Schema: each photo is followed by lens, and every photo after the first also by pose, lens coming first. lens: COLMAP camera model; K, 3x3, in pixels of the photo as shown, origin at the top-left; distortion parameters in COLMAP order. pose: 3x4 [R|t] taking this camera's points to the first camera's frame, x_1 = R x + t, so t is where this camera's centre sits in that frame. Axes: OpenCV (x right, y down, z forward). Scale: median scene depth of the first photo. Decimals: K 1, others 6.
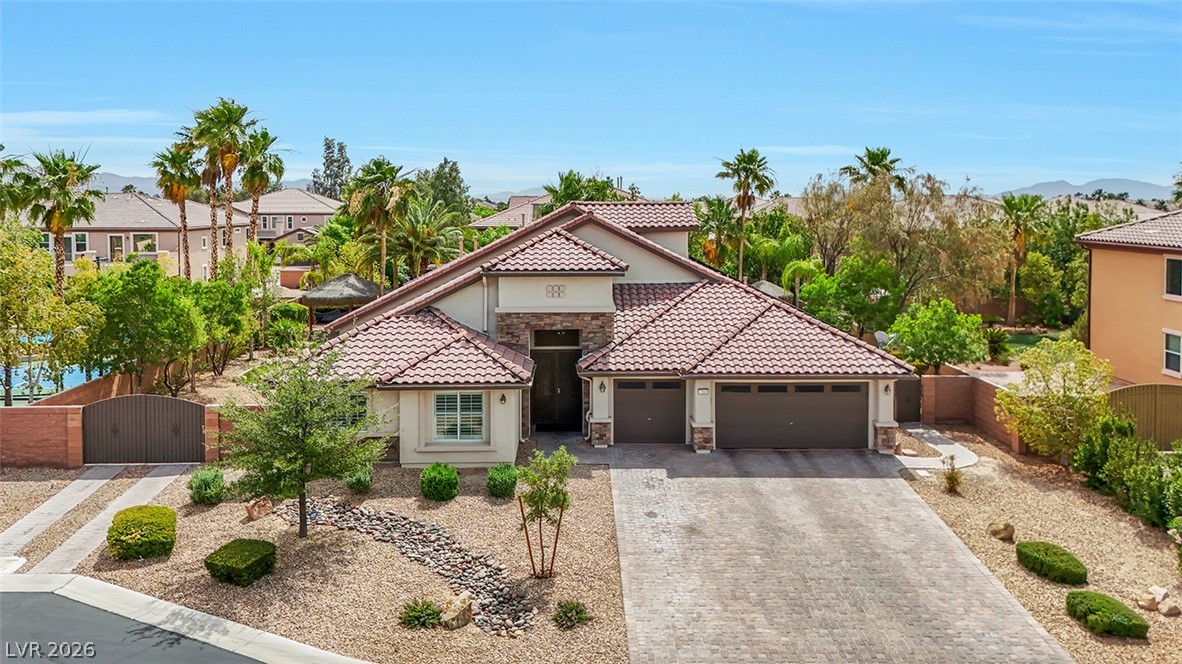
lens RADIAL K [[899.2, 0, 592.9], [0, 899.2, 245.5], [0, 0, 1]] dist [0.026849, -0.000035]
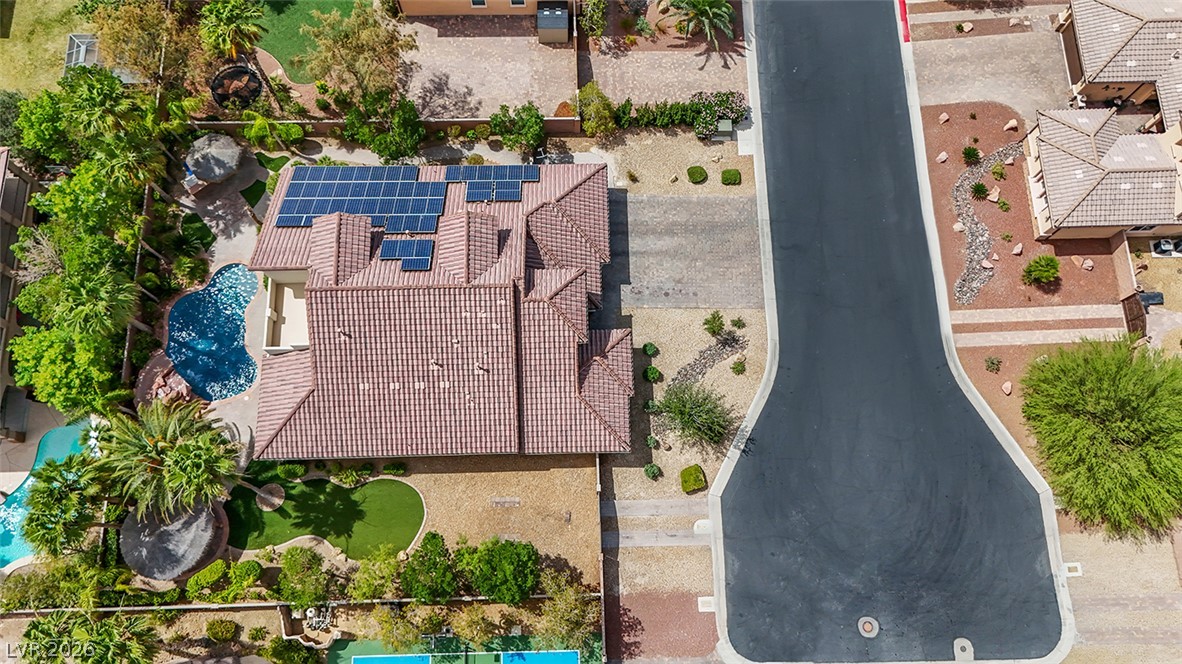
lens RADIAL K [[869.0, 0, 591.0], [0, 869.0, 332.0], [0, 0, 1]] dist [0.052379, -0.057925]
pose [[0.000307, -0.960212, 0.279271, -0.748883], [0.038667, 0.279074, 0.959491, -2.112343], [-0.999252, 0.010504, 0.037214, 1.129390]]
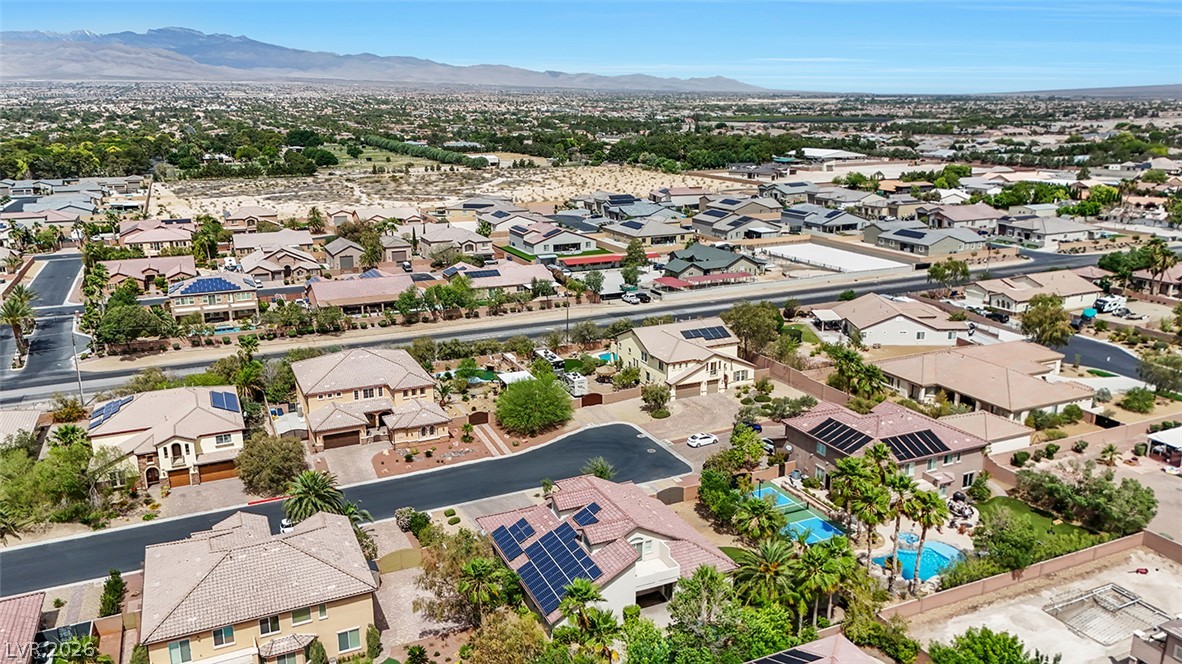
lens RADIAL K [[868.3, 0, 591.0], [0, 868.3, 332.0], [0, 0, 1]] dist [0.075560, -0.091781]
pose [[-0.916235, 0.103829, -0.386953, 1.412875], [-0.016835, 0.955004, 0.296114, -1.864439], [0.400287, 0.277824, -0.873261, 4.678601]]
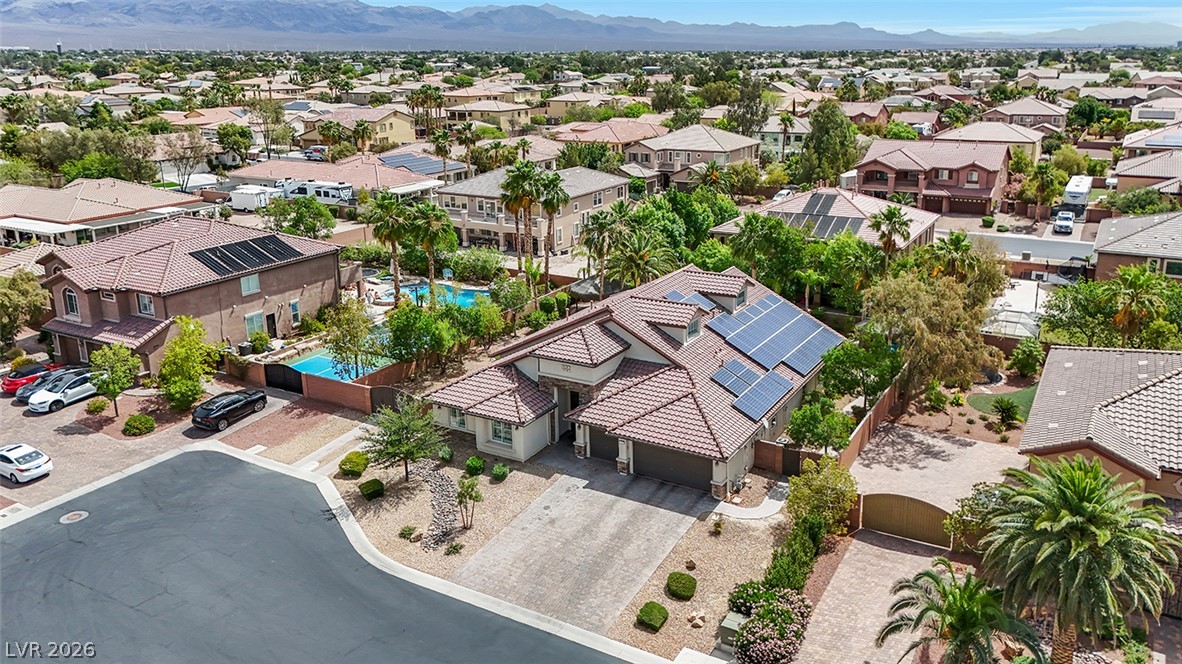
lens RADIAL K [[892.2, 0, 635.7], [0, 892.2, 278.8], [0, 0, 1]] dist [0.084533, -0.091125]
pose [[0.864446, 0.118742, -0.488502, 1.146516], [-0.017648, 0.978274, 0.206563, -0.610925], [0.502417, -0.169941, 0.847760, -0.497860]]
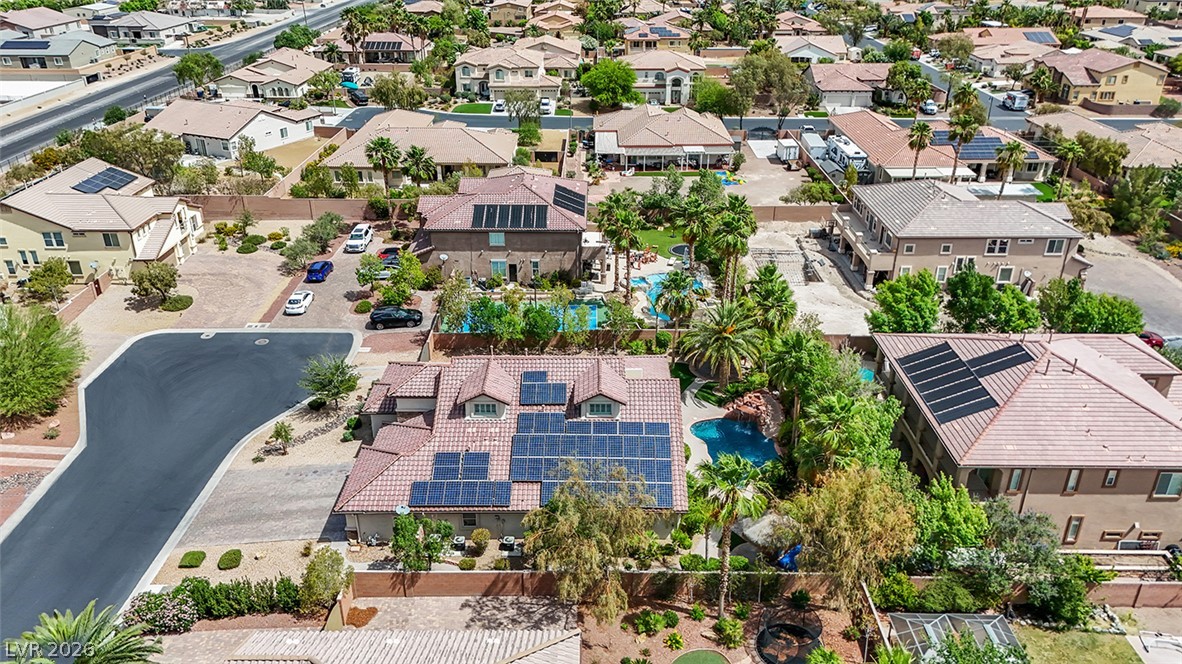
lens RADIAL K [[869.0, 0, 591.0], [0, 869.0, 332.0], [0, 0, 1]] dist [0.052379, -0.057925]
pose [[-0.025993, 0.430377, -0.902275, 2.260834], [-0.051365, 0.900813, 0.431159, -1.273762], [0.998342, 0.057553, -0.001309, 1.817973]]
